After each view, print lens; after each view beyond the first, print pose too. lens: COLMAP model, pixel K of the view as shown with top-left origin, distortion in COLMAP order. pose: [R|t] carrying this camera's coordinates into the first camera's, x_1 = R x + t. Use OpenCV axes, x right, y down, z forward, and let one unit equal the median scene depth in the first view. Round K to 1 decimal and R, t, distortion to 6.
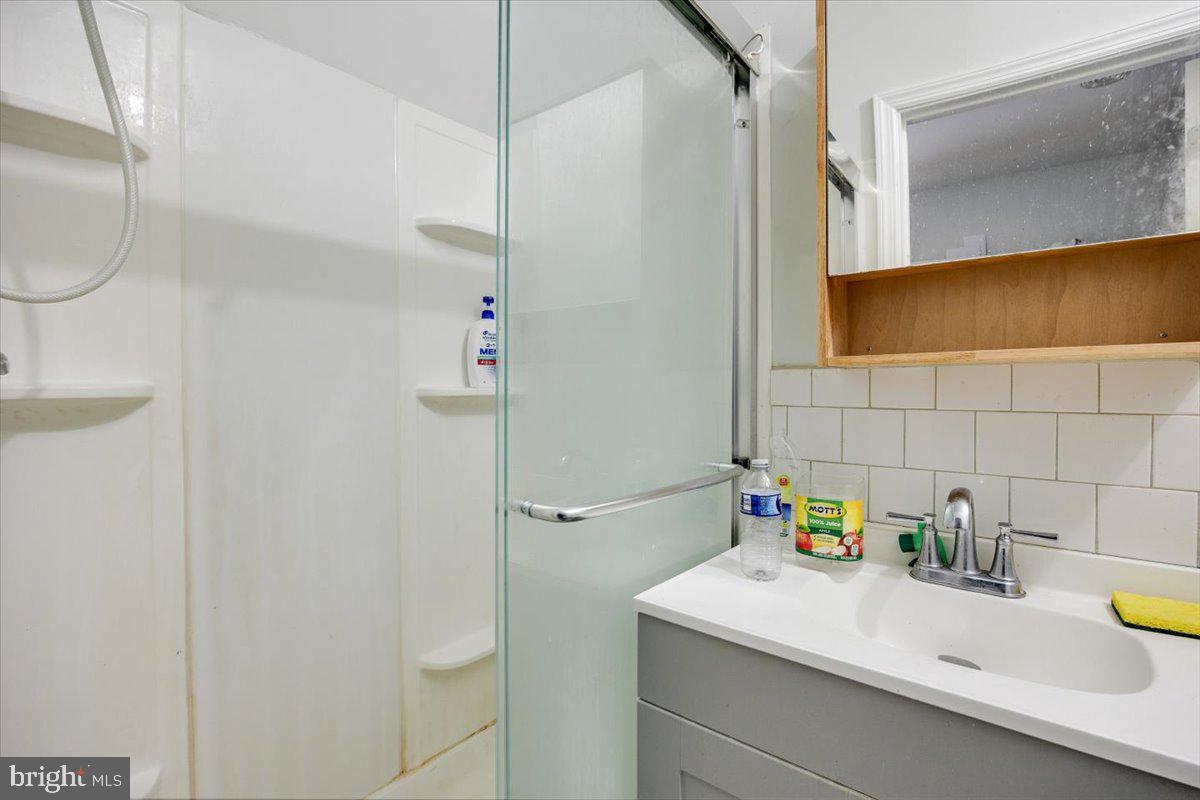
lens RADIAL K [[554.9, 0, 592.9], [0, 554.9, 394.7], [0, 0, 1]] dist [-0.017268, 0.000128]
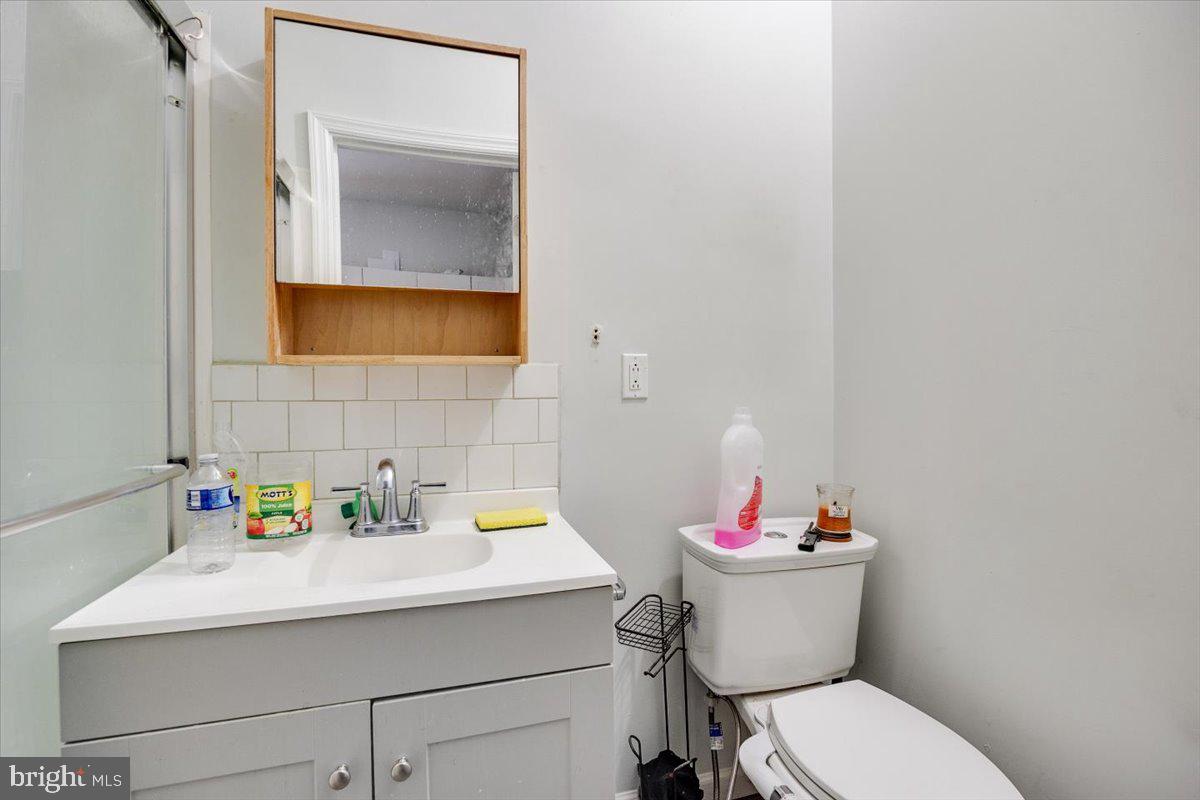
lens RADIAL K [[554.9, 0, 592.9], [0, 554.9, 394.7], [0, 0, 1]] dist [-0.017268, 0.000128]
pose [[0.578118, -0.017450, 0.815767, -0.108116], [0.010062, 0.999848, 0.014257, 0.001441], [-0.815891, -0.000034, 0.578205, -0.147939]]
